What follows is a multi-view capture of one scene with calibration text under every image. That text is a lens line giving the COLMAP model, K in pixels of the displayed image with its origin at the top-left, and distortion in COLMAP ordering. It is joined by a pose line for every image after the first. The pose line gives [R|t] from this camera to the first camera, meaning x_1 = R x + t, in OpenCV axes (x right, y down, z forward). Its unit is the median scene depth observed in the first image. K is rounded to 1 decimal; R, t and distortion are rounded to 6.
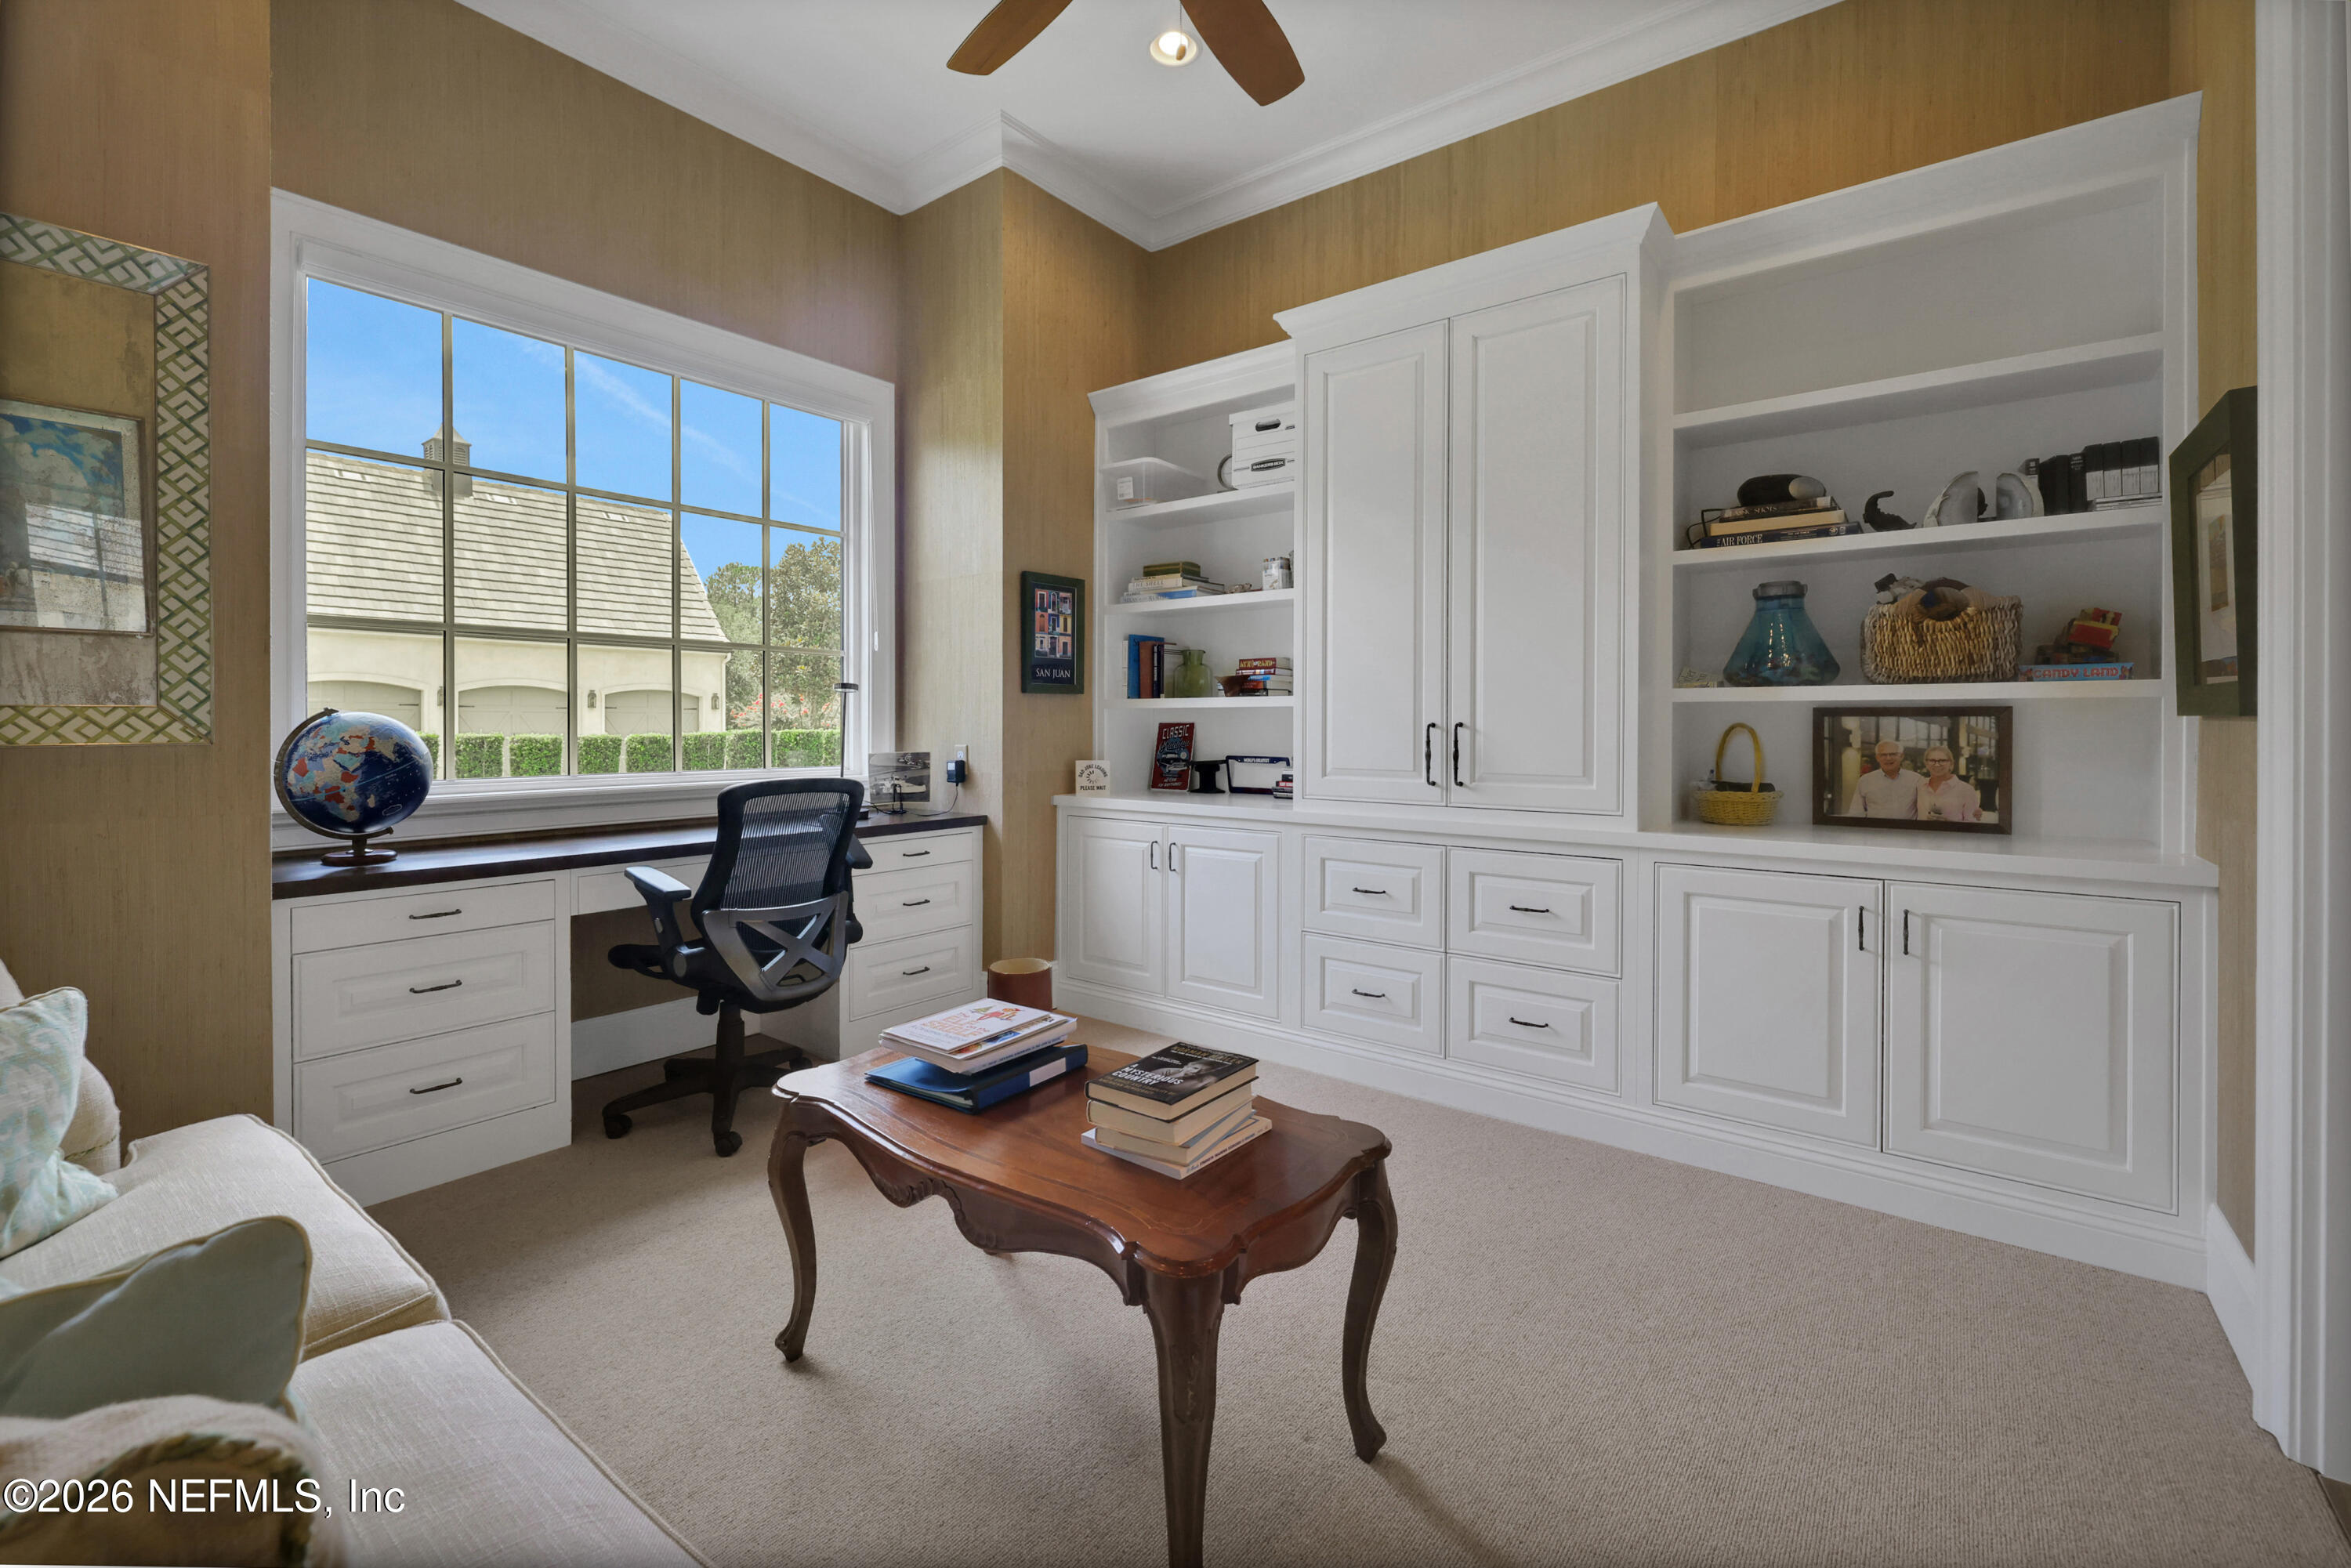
lens RADIAL K [[977.6, 0, 1148.3], [0, 977.6, 734.2], [0, 0, 1]] dist [-0.008404, 0.000023]
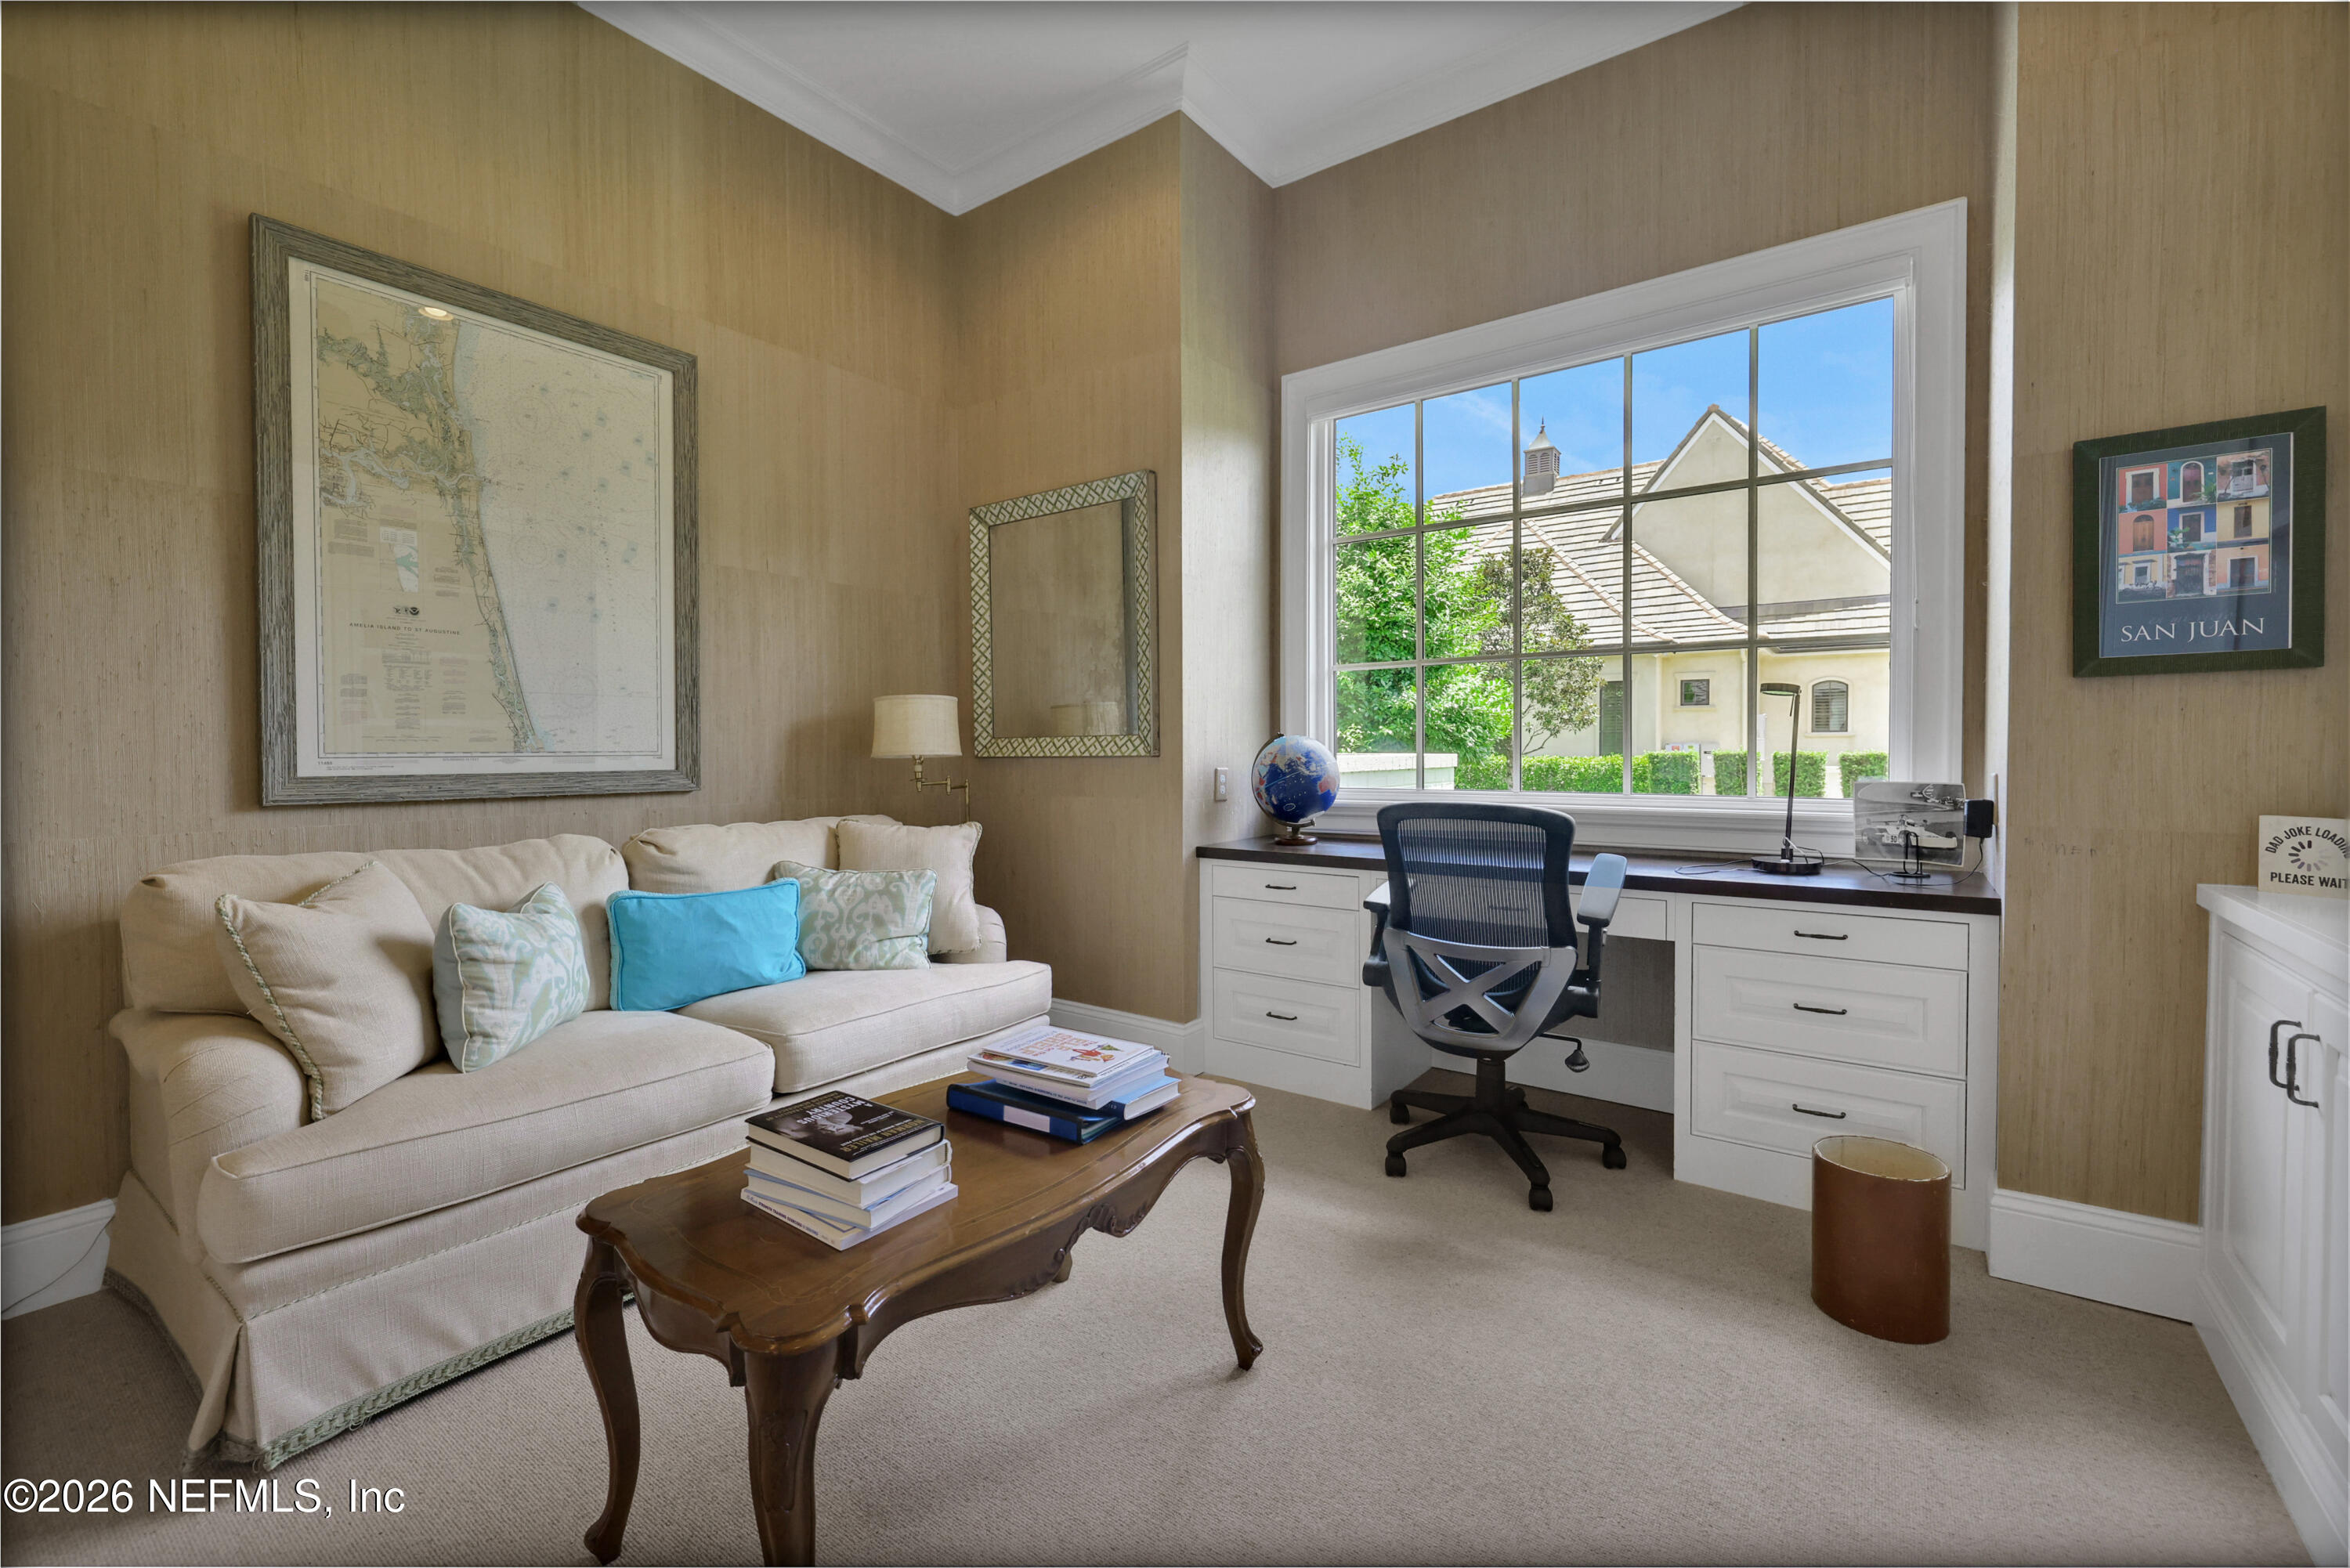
lens RADIAL K [[977.1, 0, 1170.2], [0, 977.1, 774.1], [0, 0, 1]] dist [-0.008404, 0.000023]
pose [[0.049178, 0.026872, -0.998428, 0.462685], [-0.003055, 0.999637, 0.026754, -0.003358], [0.998785, 0.001734, 0.049242, 0.616435]]
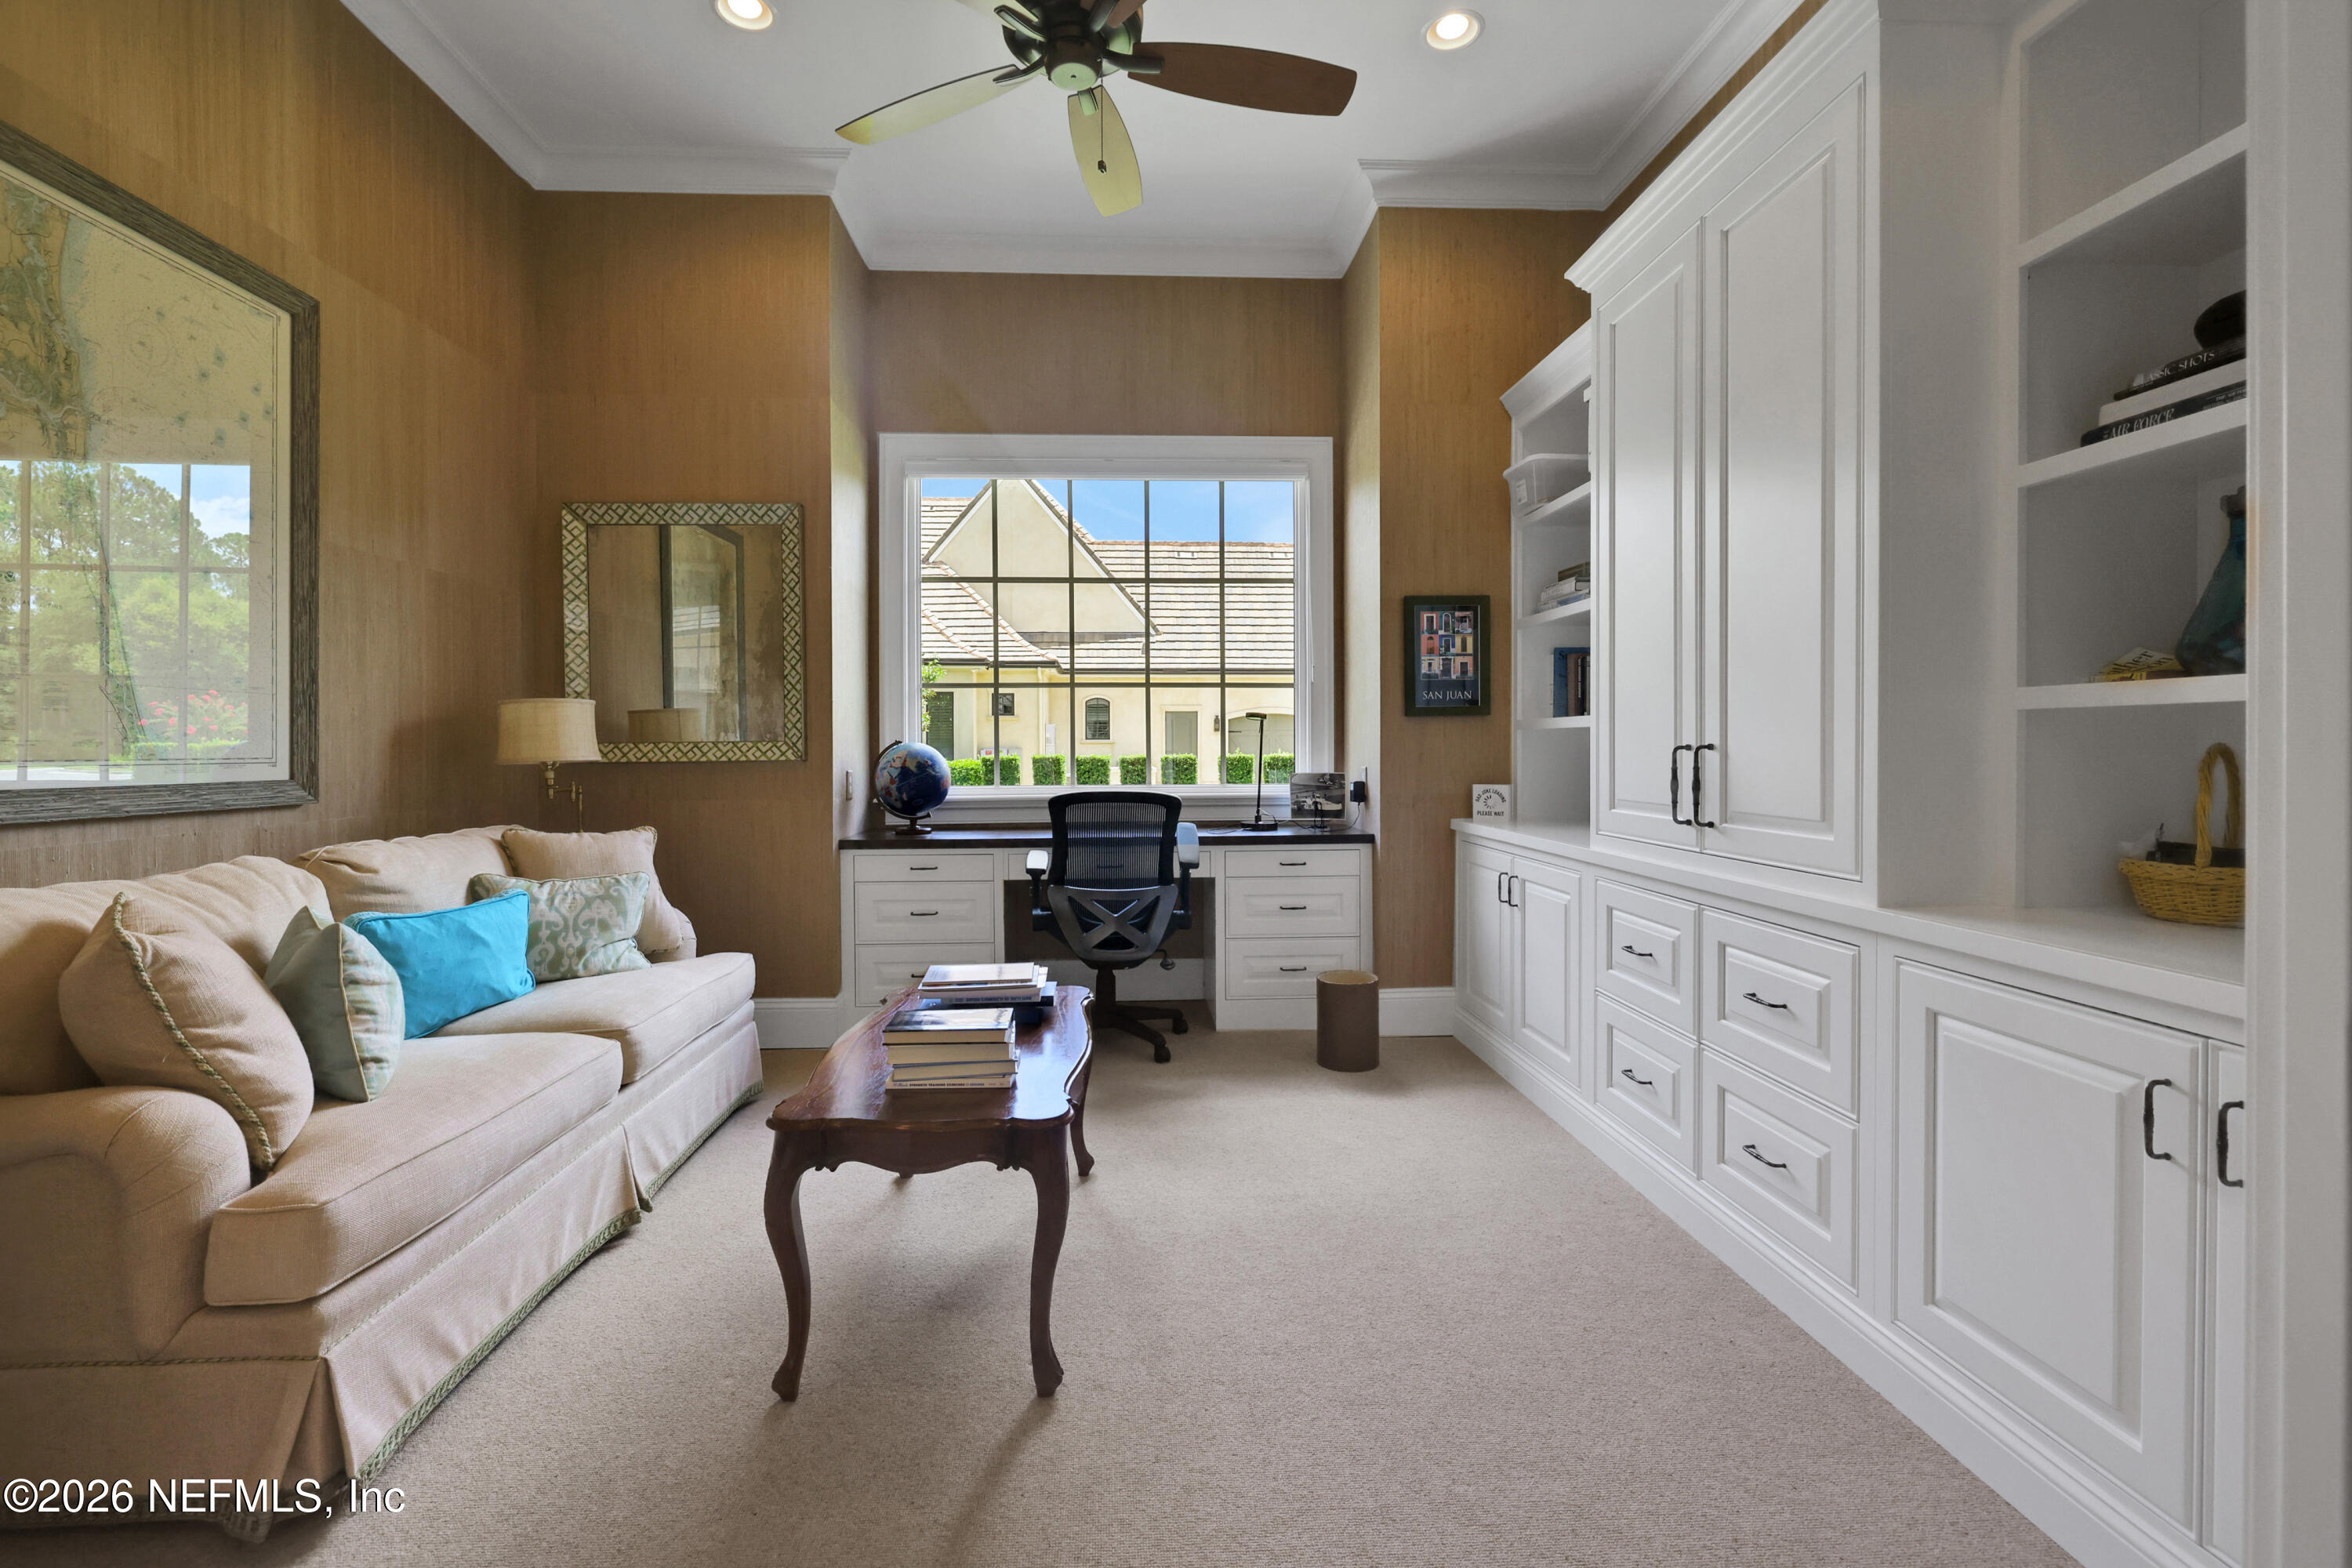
lens RADIAL K [[978.1, 0, 1174.7], [0, 978.1, 764.6], [0, 0, 1]] dist [-0.008404, 0.000023]
pose [[0.676033, 0.009235, -0.736813, 0.576727], [-0.001815, 0.999939, 0.010867, -0.003239], [0.736869, -0.006009, 0.676009, 0.170228]]
